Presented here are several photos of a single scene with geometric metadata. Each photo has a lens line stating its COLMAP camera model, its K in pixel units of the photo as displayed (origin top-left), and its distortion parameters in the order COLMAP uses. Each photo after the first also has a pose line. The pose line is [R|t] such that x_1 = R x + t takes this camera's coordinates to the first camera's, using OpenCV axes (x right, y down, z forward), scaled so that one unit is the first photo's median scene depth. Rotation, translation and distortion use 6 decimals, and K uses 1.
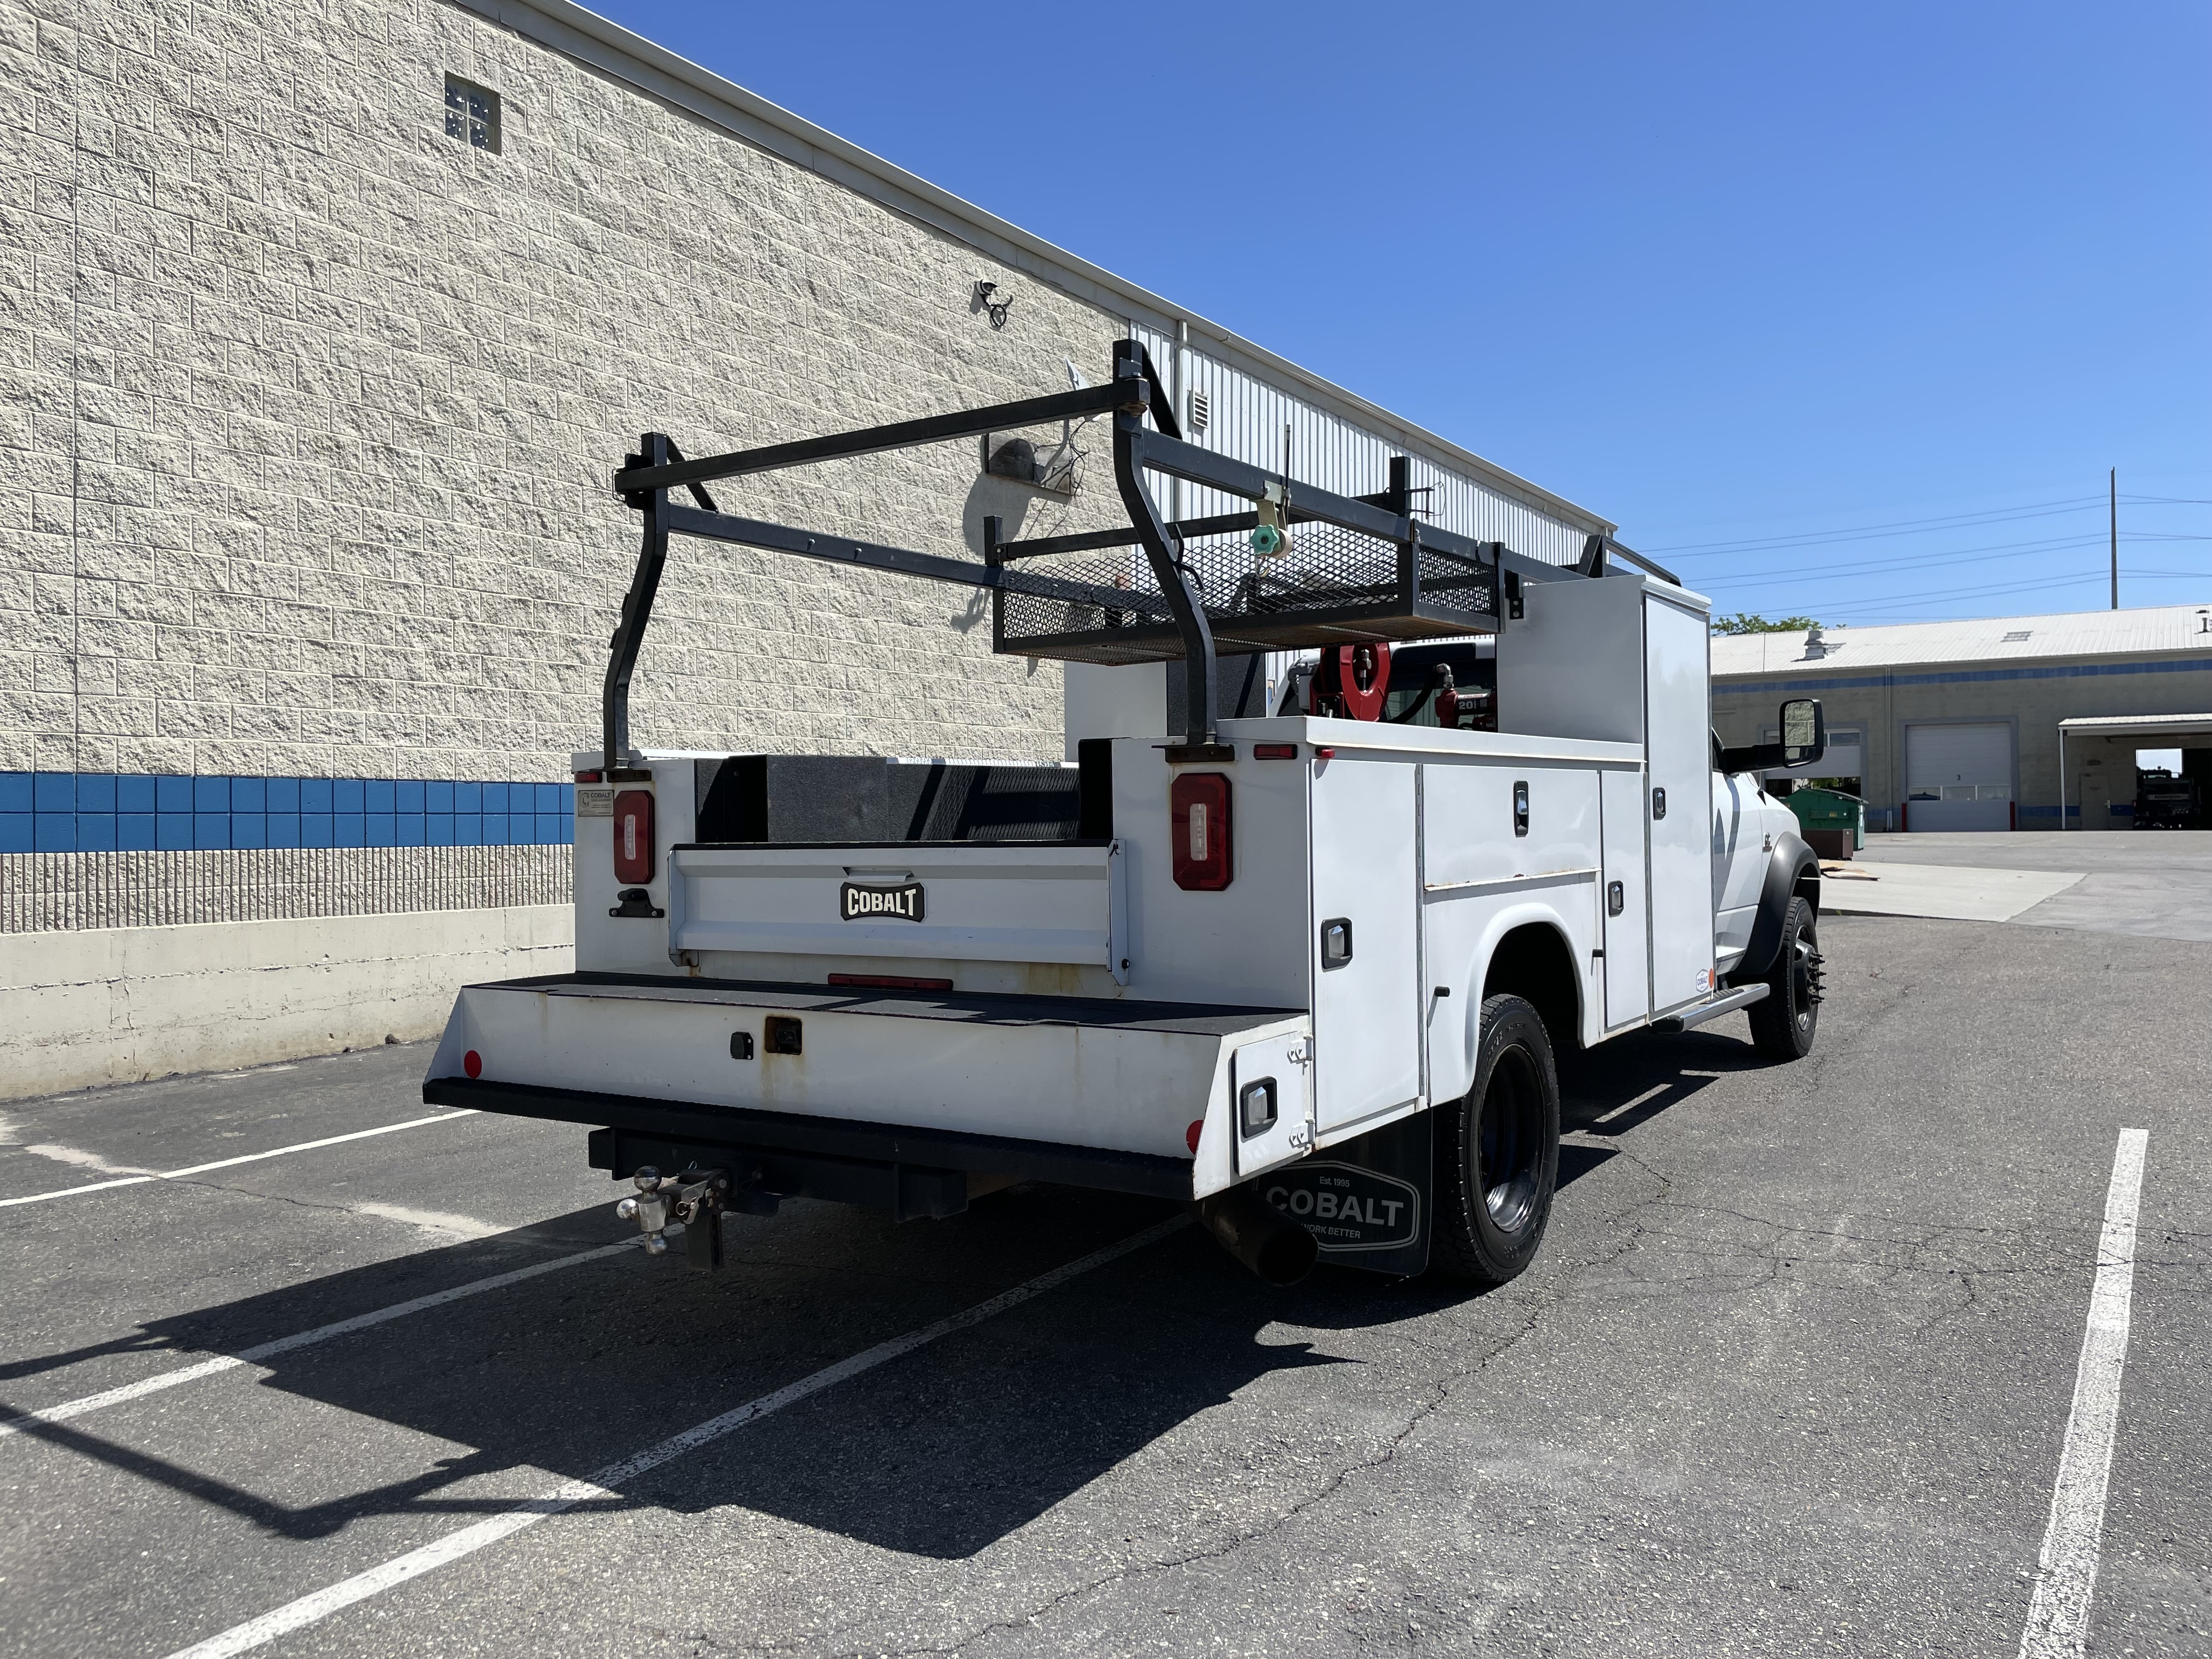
lens RADIAL K [[1680.2, 0, 1111.4], [0, 1680.2, 814.2], [0, 0, 1]] dist [0.089538, -0.123486]
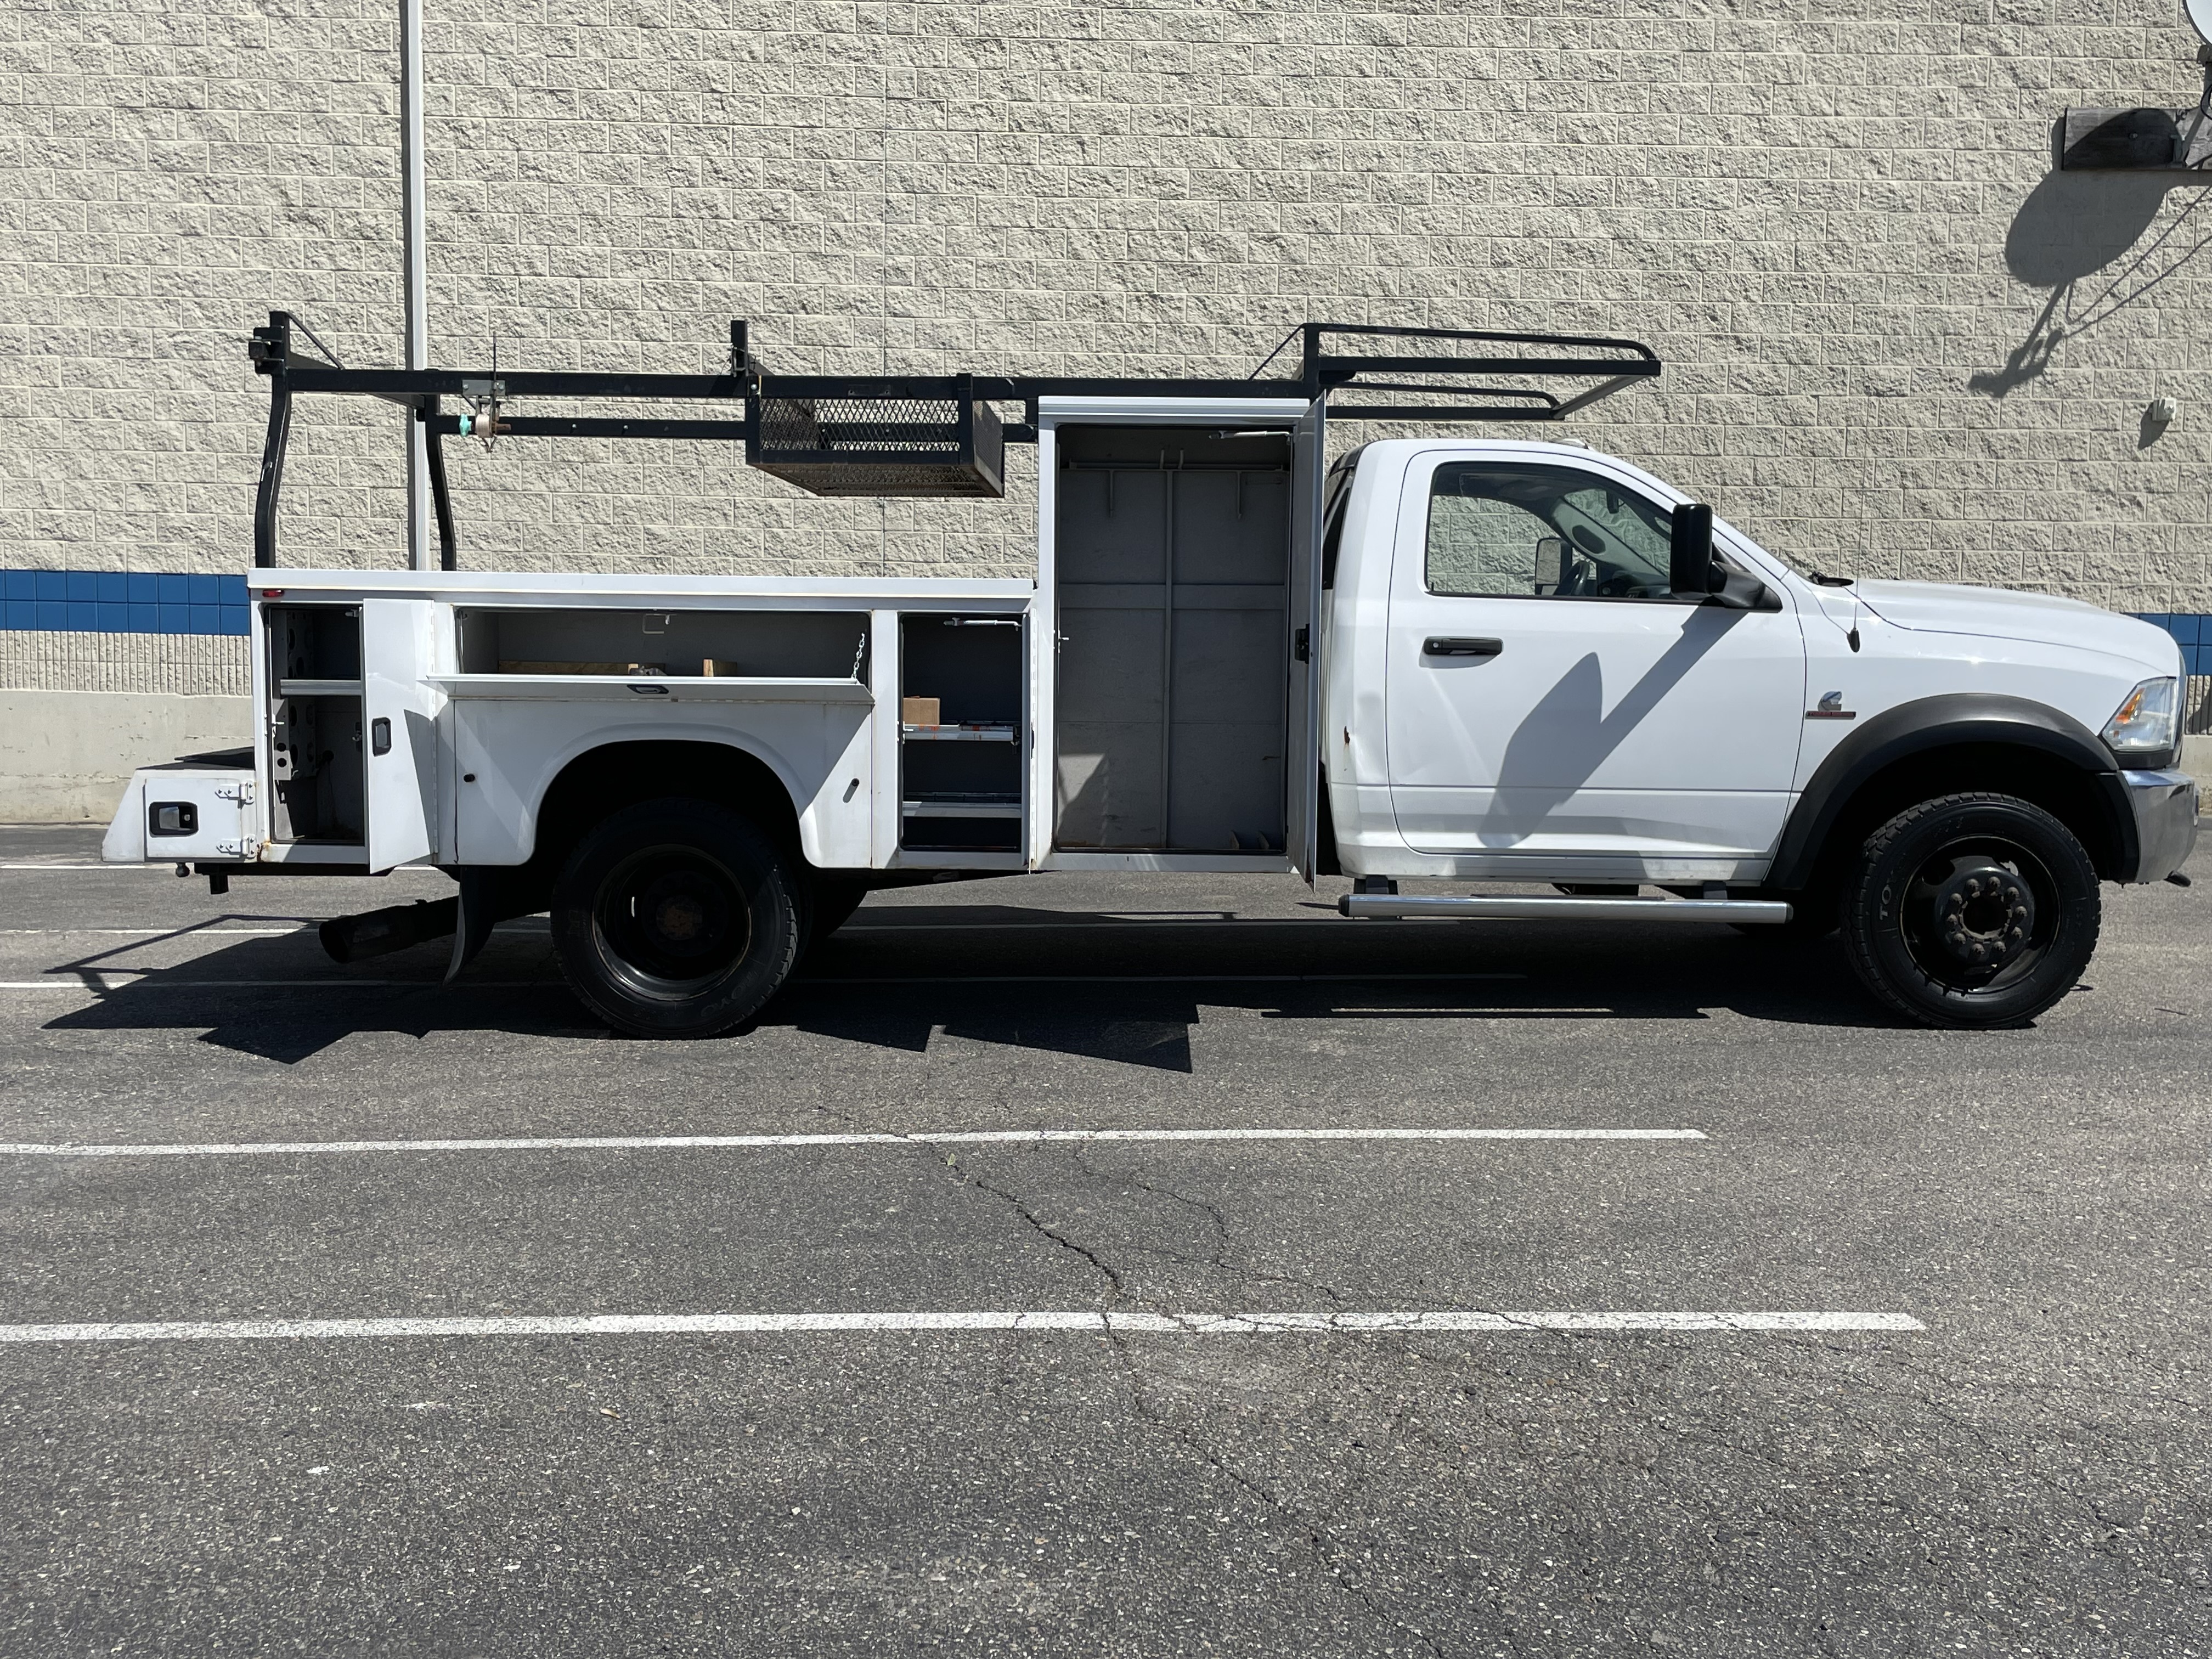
lens RADIAL K [[2112.3, 0, 1108.0], [0, 2112.3, 816.8], [0, 0, 1]] dist [0.046864, 0.000000]
pose [[0.542603, 0.094801, -0.834622, 0.725410], [-0.018711, 0.994728, 0.100823, -0.015101], [0.839781, -0.039090, 0.541517, 0.211160]]
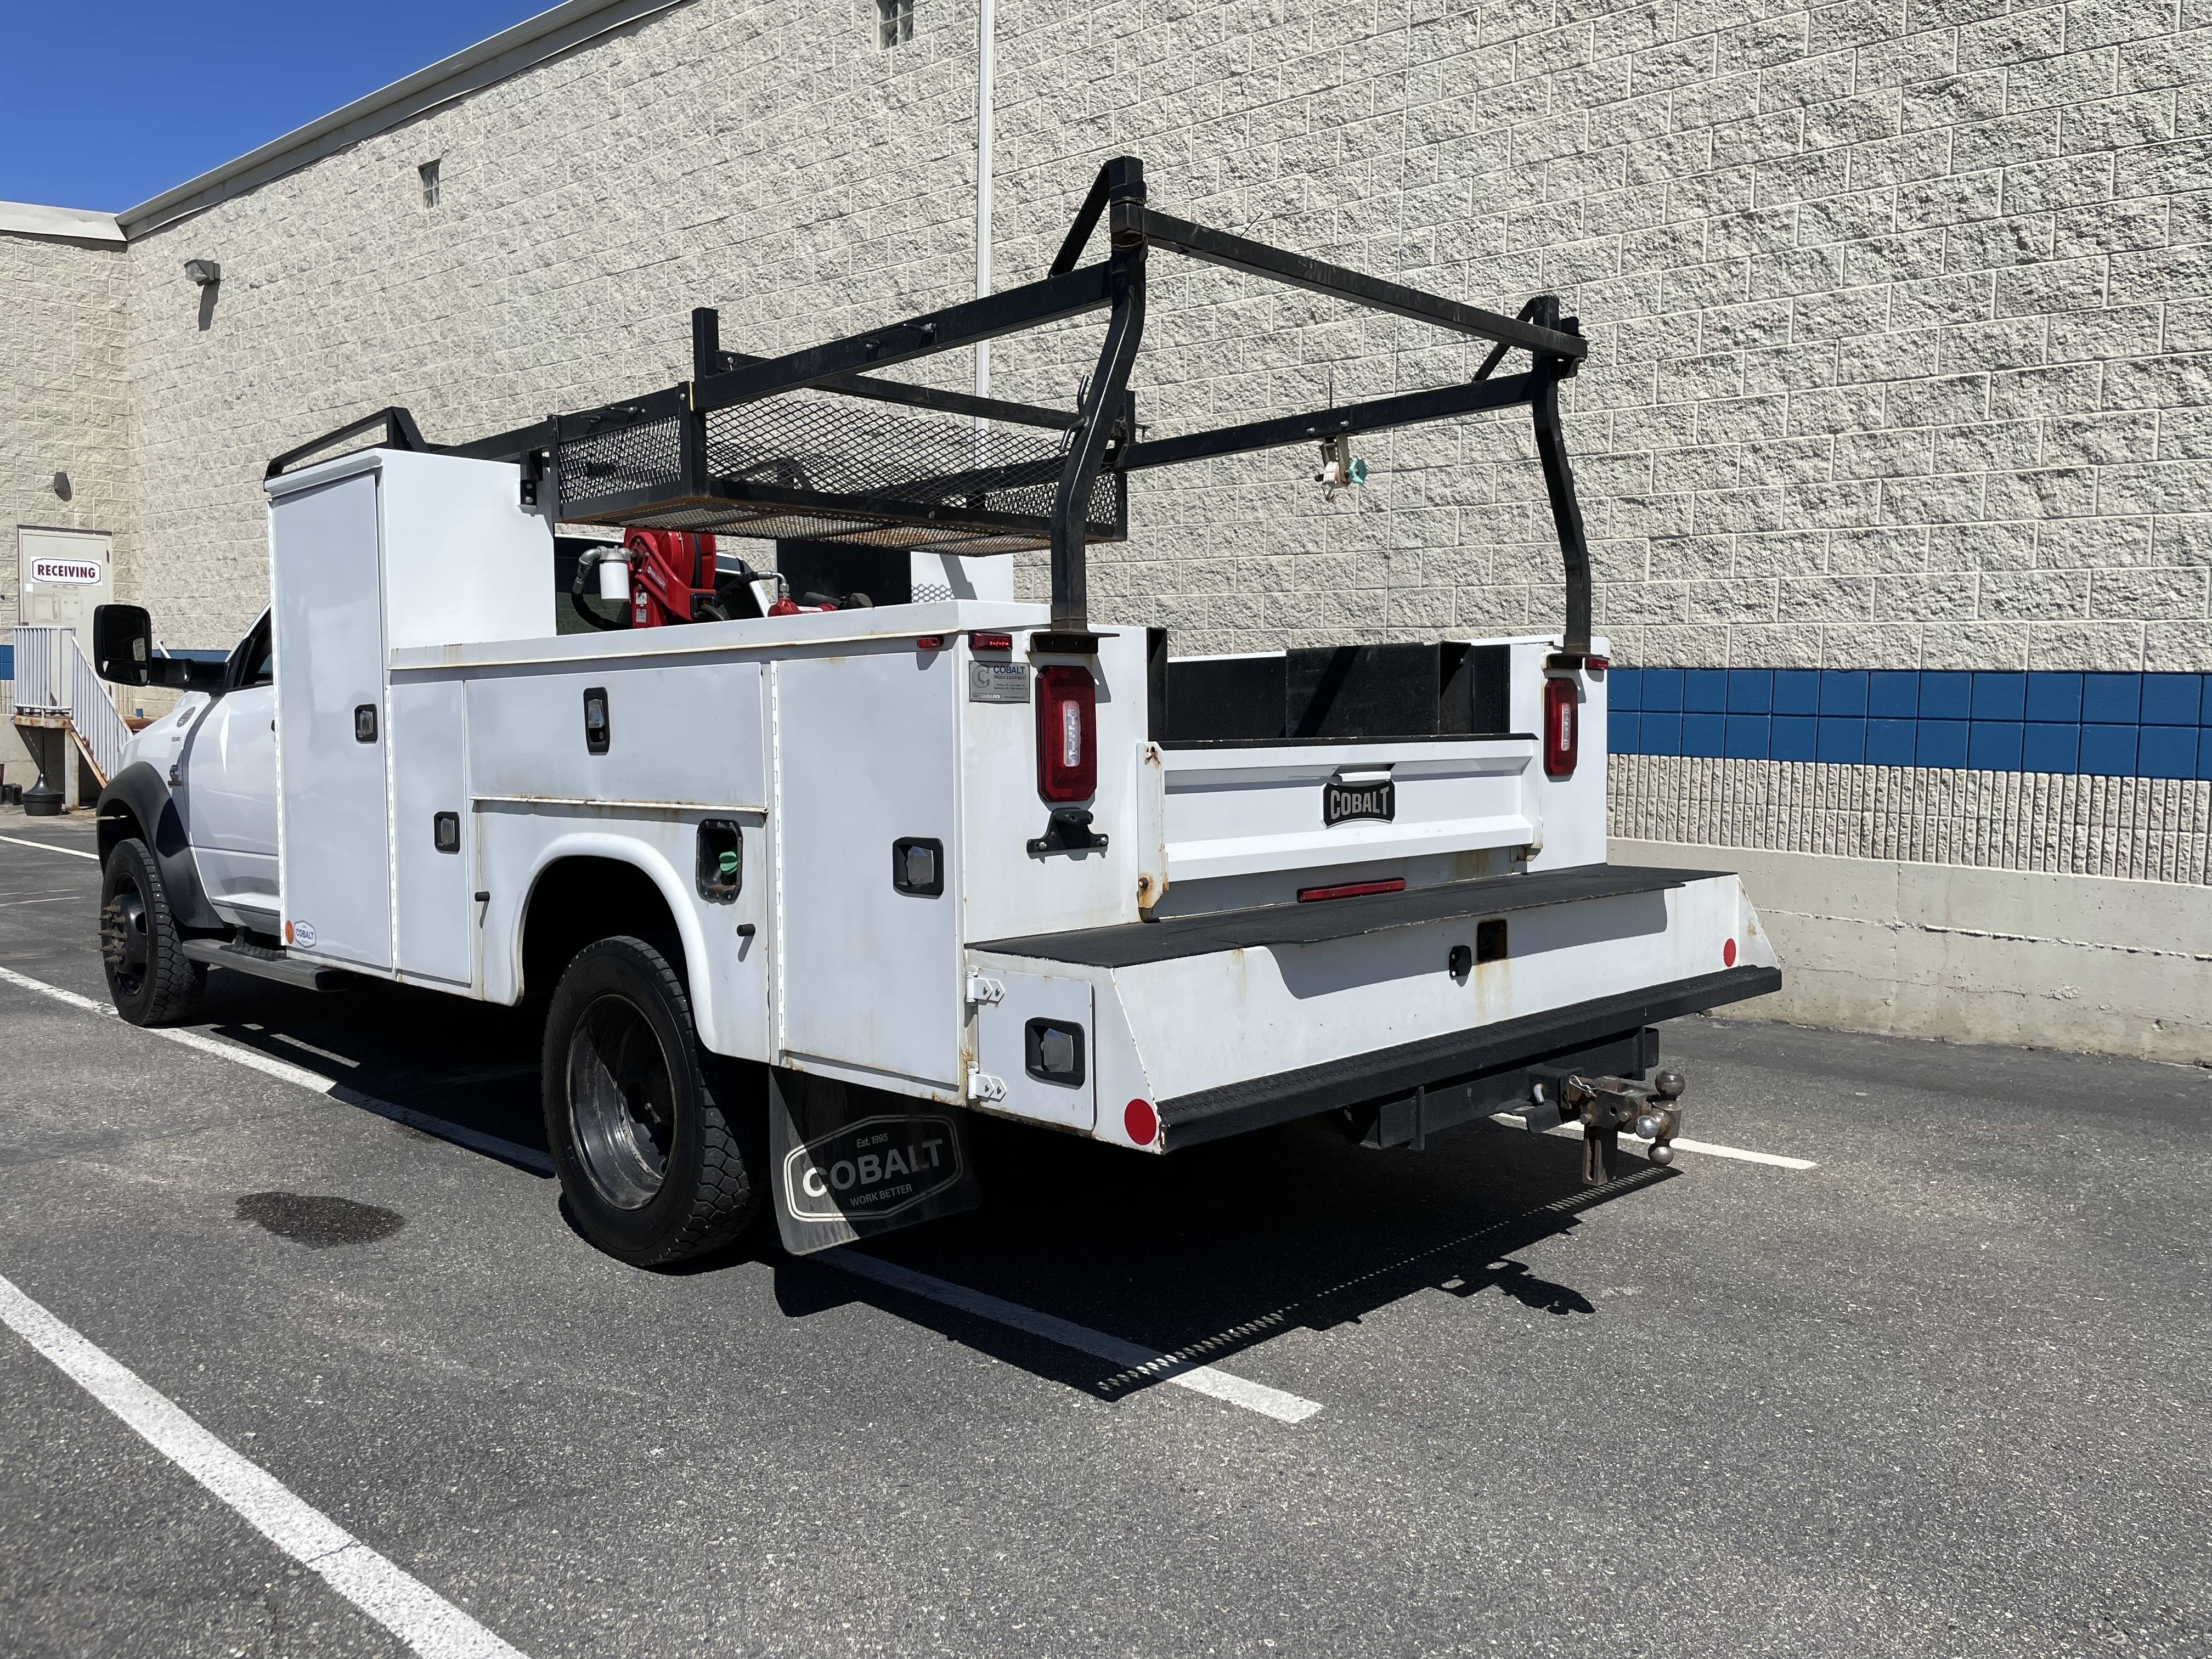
lens RADIAL K [[1680.2, 0, 1117.5], [0, 1680.2, 809.7], [0, 0, 1]] dist [0.089538, -0.123486]
pose [[-0.160969, 0.076895, -0.983959, 0.354307], [-0.014313, 0.996674, 0.080230, -0.014102], [0.986856, 0.026998, -0.159333, 0.836724]]
